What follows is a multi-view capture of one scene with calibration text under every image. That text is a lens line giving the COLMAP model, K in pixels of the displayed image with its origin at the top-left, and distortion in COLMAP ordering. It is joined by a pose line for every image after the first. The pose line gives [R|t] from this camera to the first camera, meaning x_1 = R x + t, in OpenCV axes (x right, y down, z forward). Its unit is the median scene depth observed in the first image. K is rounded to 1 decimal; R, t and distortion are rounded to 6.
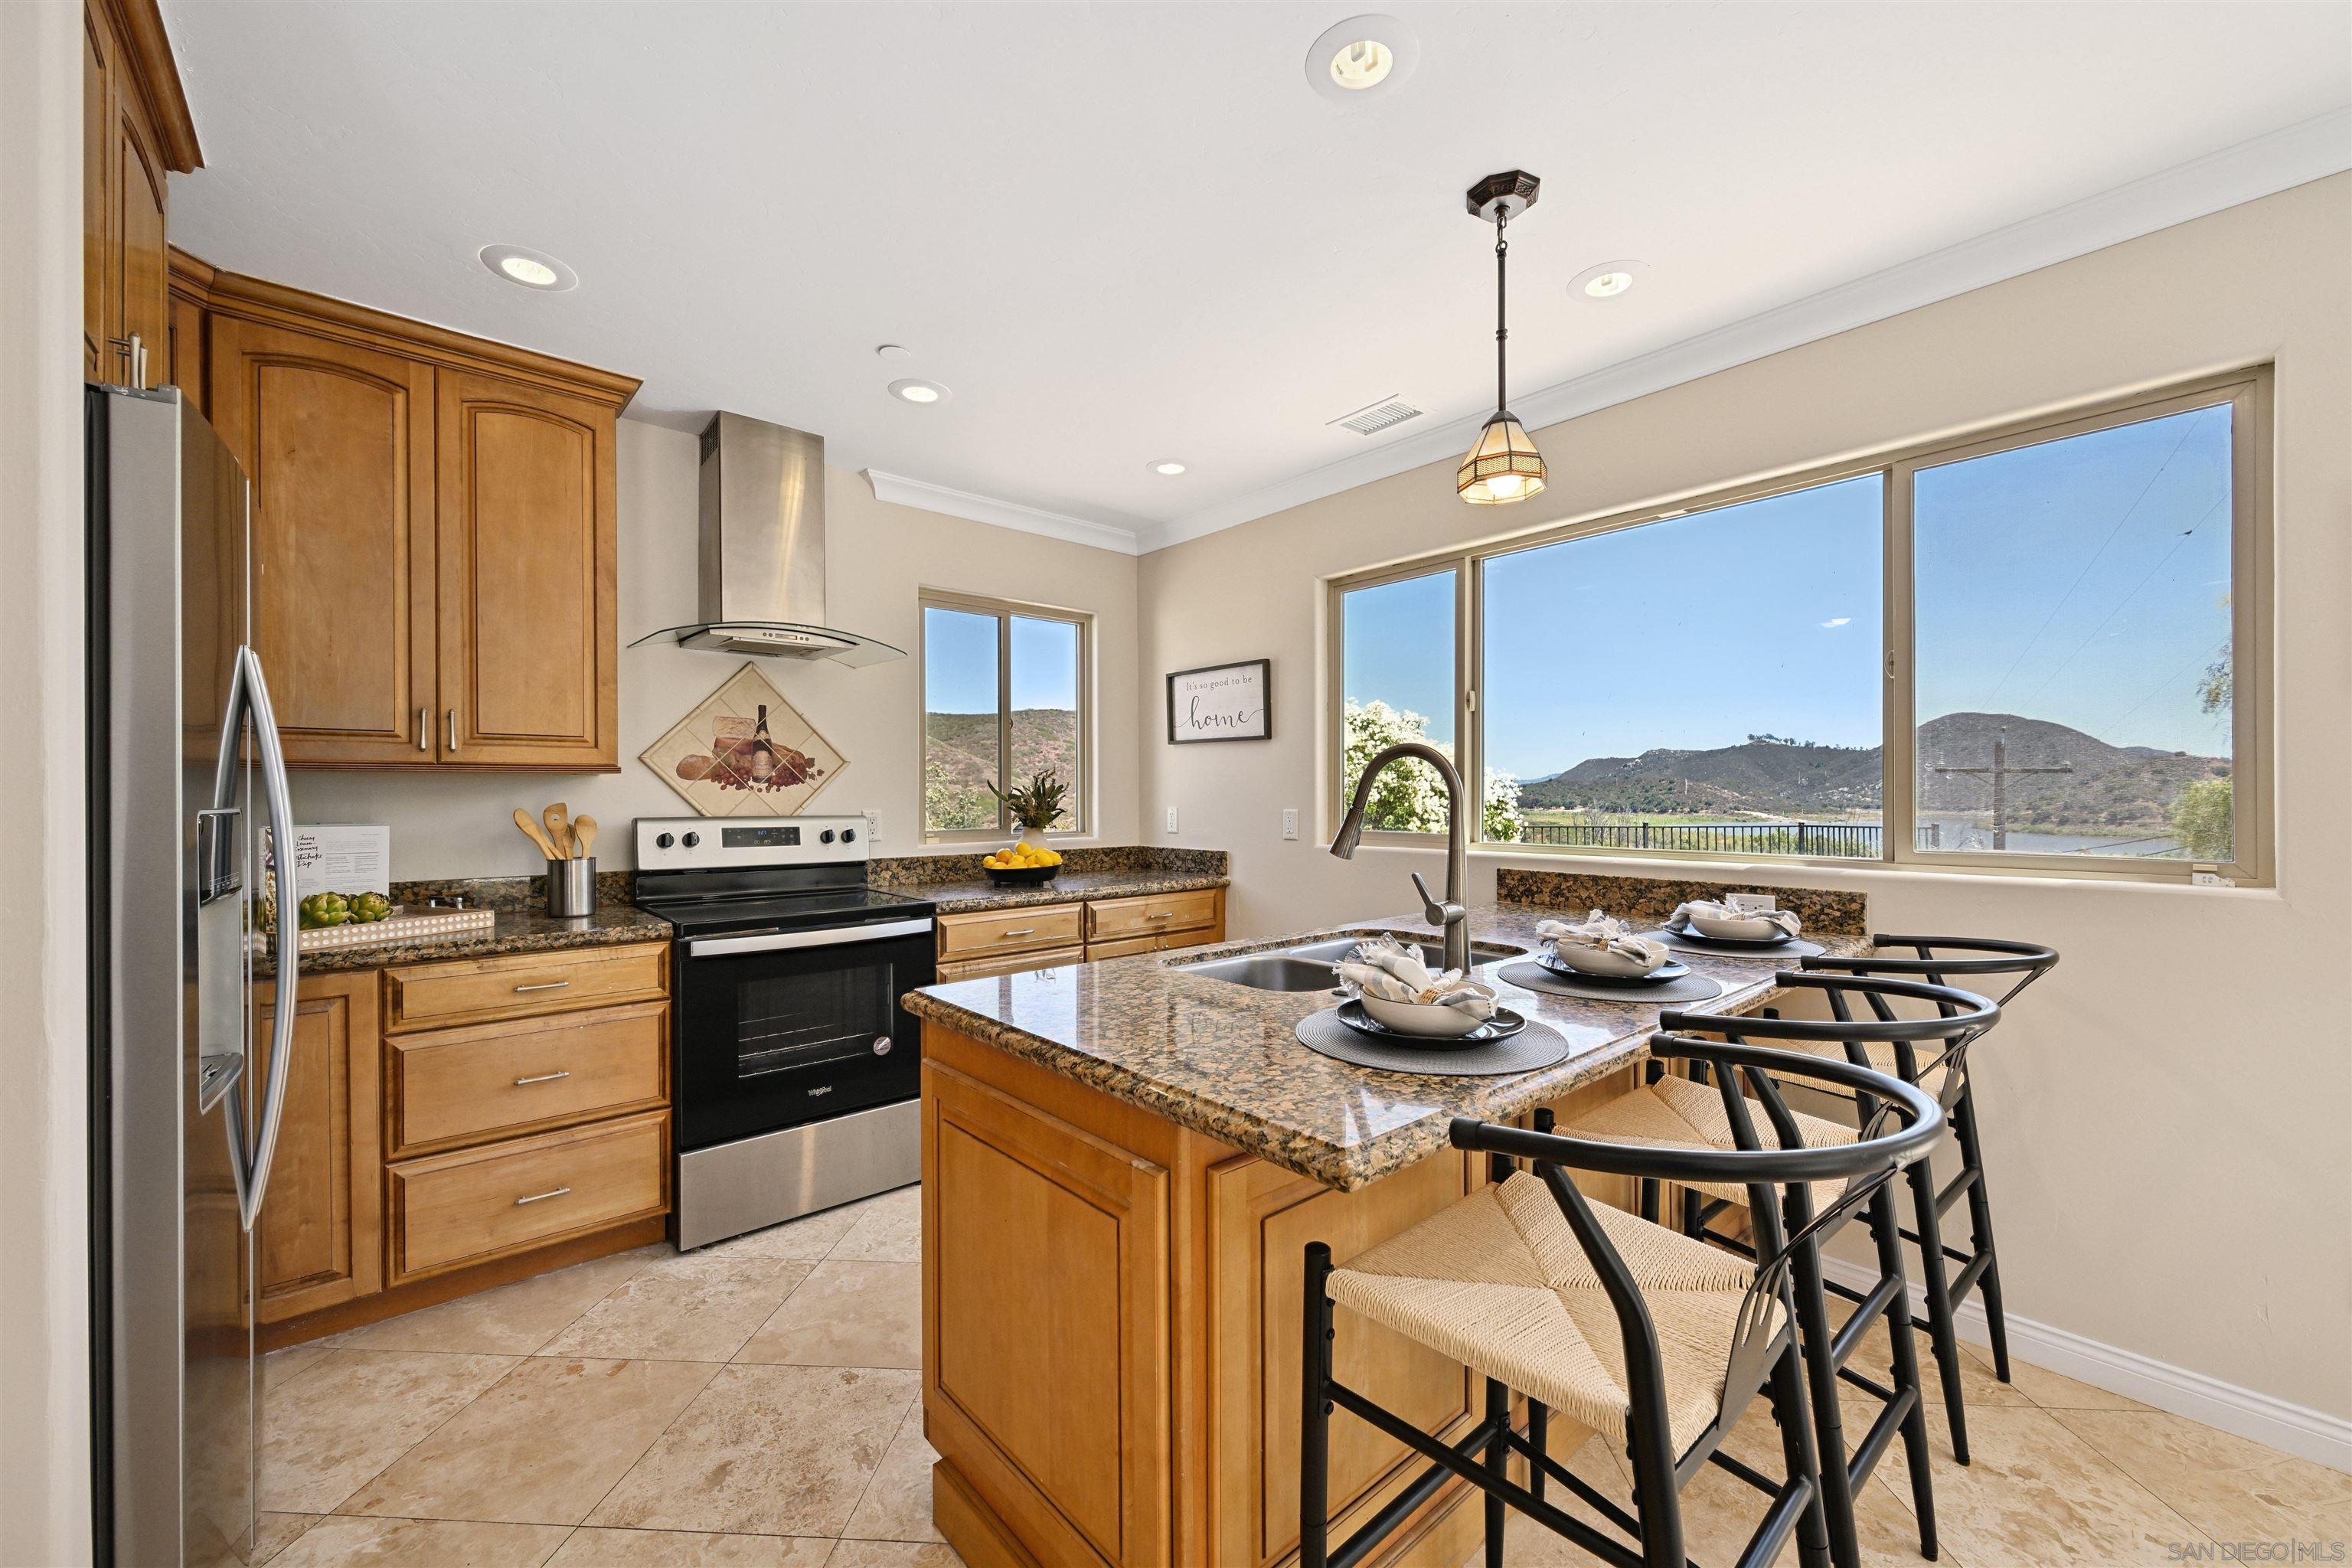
lens RADIAL K [[920.7, 0, 1180.7], [0, 920.7, 794.2], [0, 0, 1]] dist [0.013050, 0.000080]
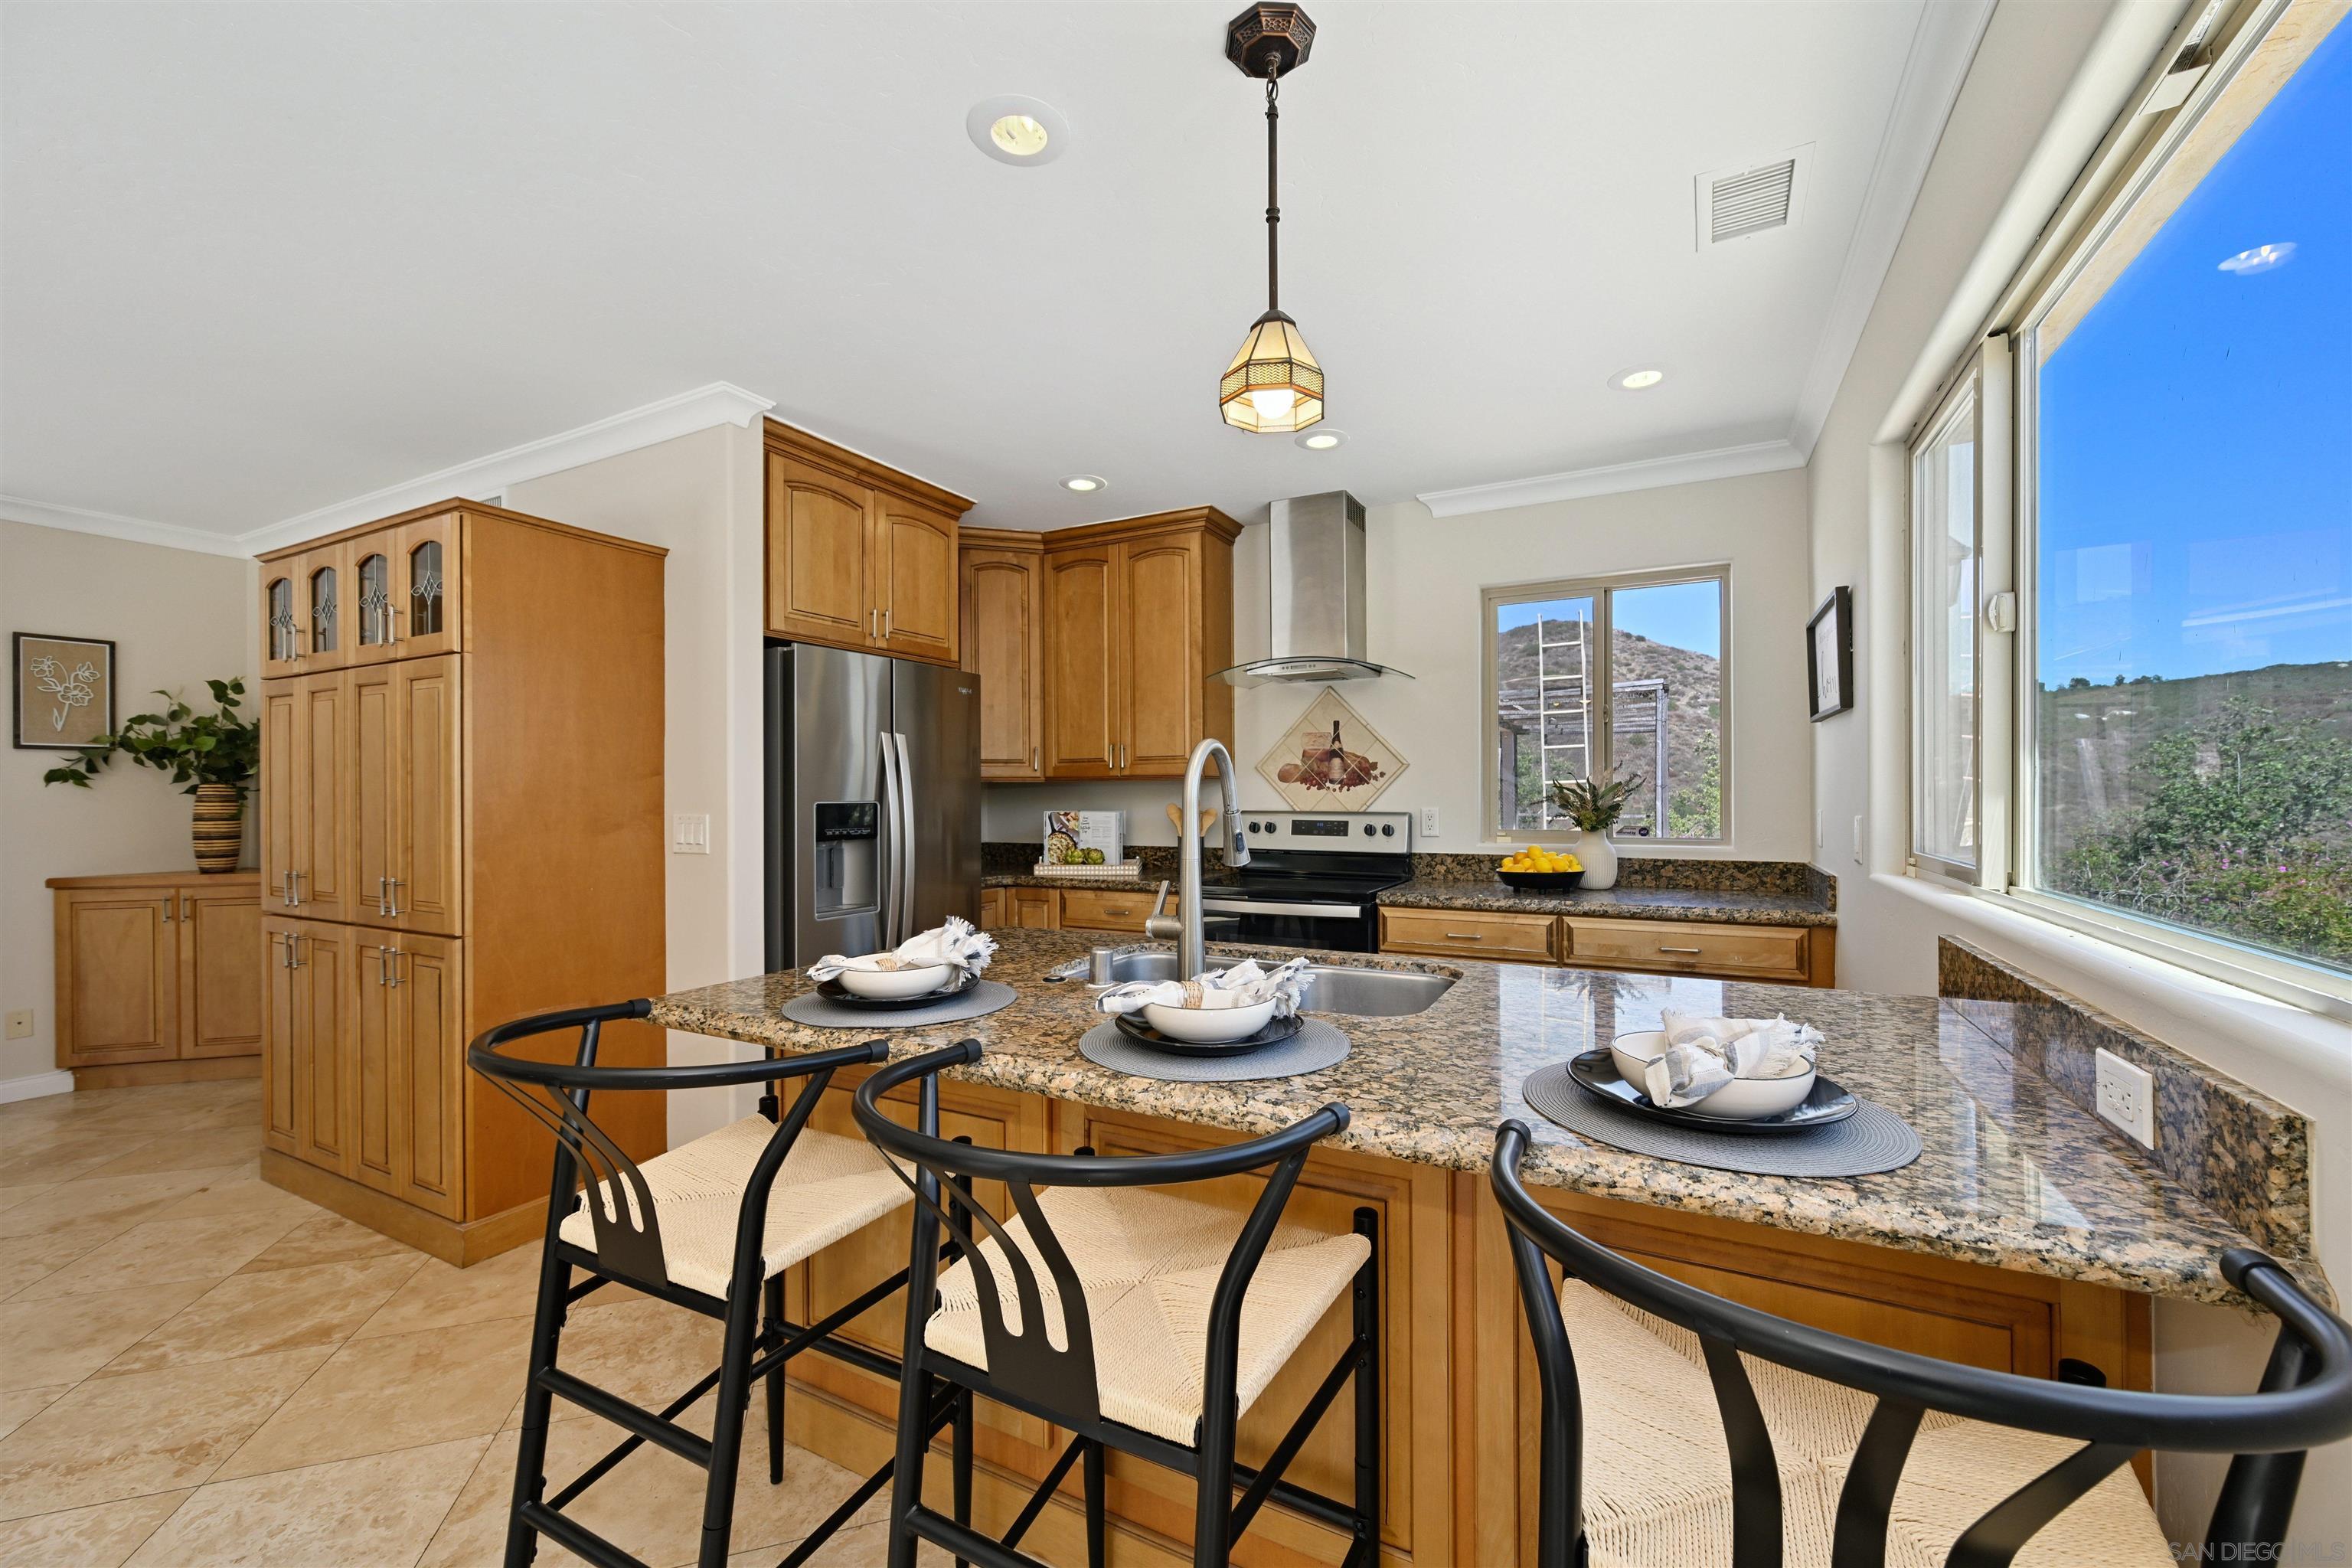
lens RADIAL K [[920.7, 0, 1189.5], [0, 920.7, 794.8], [0, 0, 1]] dist [0.013050, 0.000080]
pose [[0.368387, -0.000996, -0.929672, 0.599336], [0.002807, 0.999996, 0.000041, 0.001120], [0.929668, -0.002625, 0.368388, 0.364220]]
